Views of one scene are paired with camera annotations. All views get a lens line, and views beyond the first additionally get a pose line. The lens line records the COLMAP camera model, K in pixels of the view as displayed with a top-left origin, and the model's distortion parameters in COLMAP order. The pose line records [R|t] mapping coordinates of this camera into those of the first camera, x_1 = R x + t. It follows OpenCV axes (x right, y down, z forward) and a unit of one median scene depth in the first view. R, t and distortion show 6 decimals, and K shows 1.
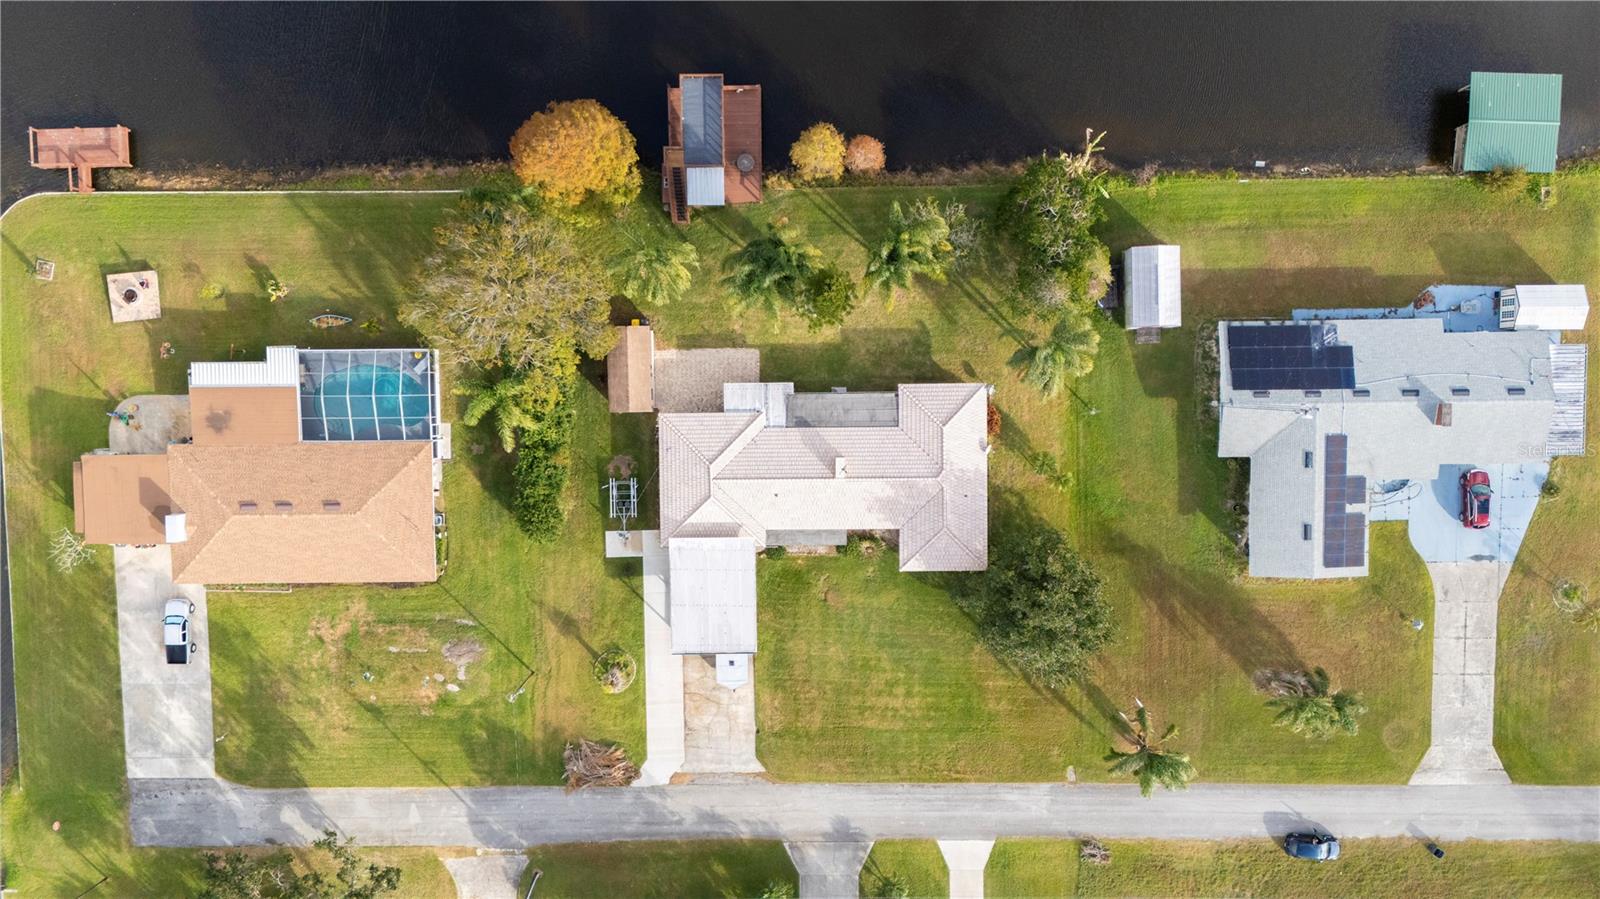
lens RADIAL K [[1162.1, 0, 800.4], [0, 1162.1, 452.8], [0, 0, 1]] dist [0.071482, -0.060292]
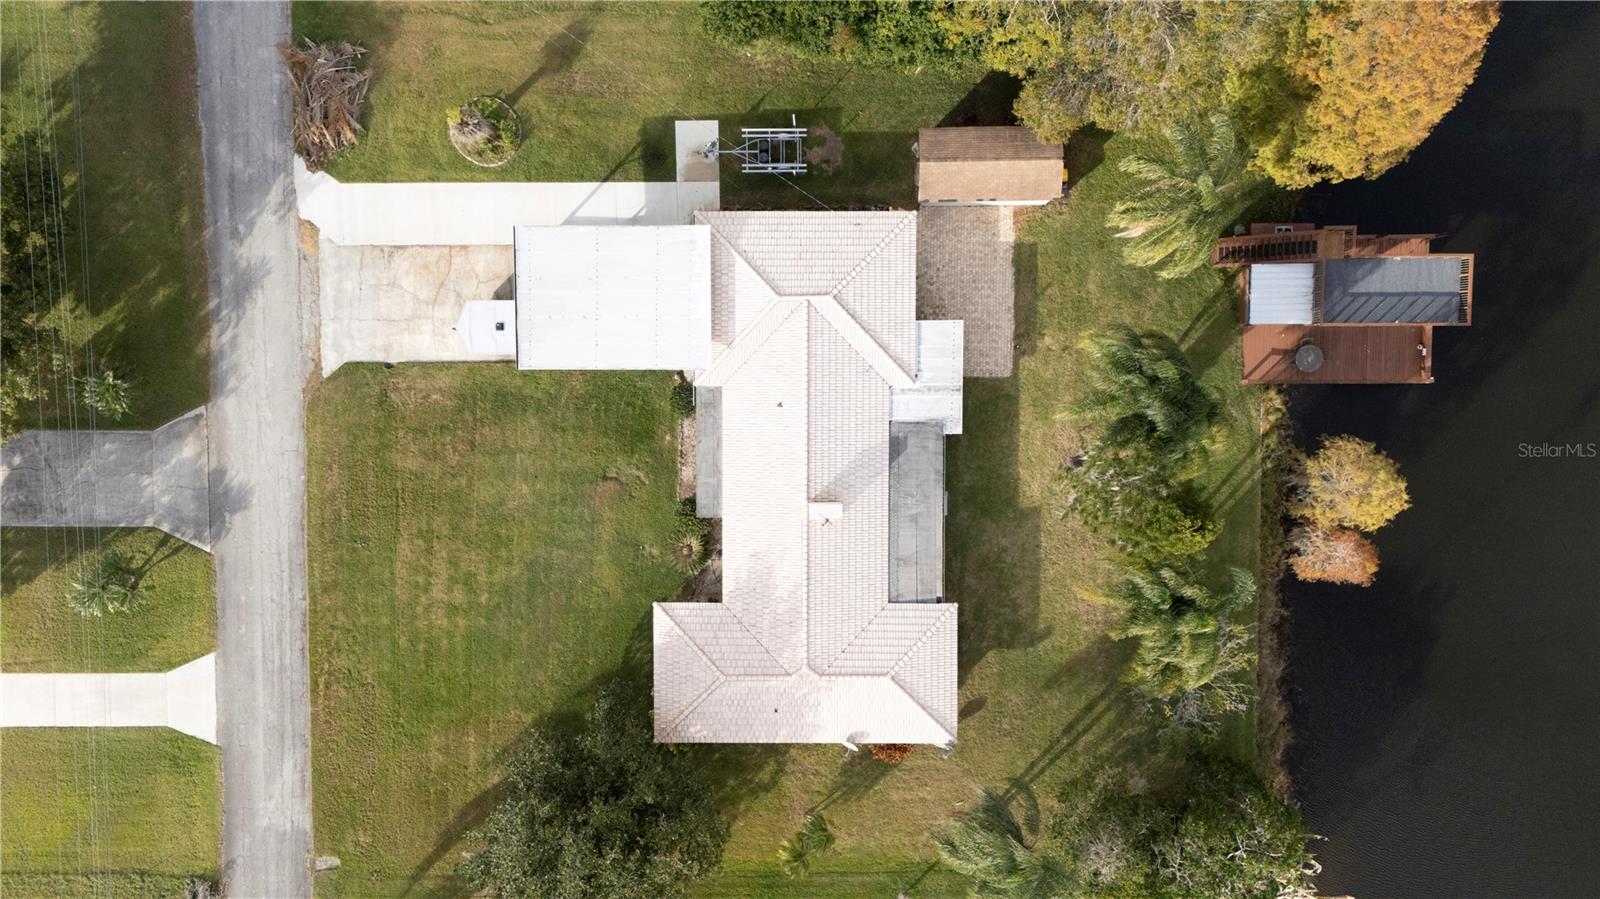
lens RADIAL K [[1162.1, 0, 809.0], [0, 1162.1, 448.4], [0, 0, 1]] dist [0.071482, -0.060292]
pose [[-0.009896, 0.997825, 0.065166, -0.036749], [-0.998458, -0.006301, -0.055150, 0.053229], [-0.054619, -0.065611, 0.996349, 0.380793]]
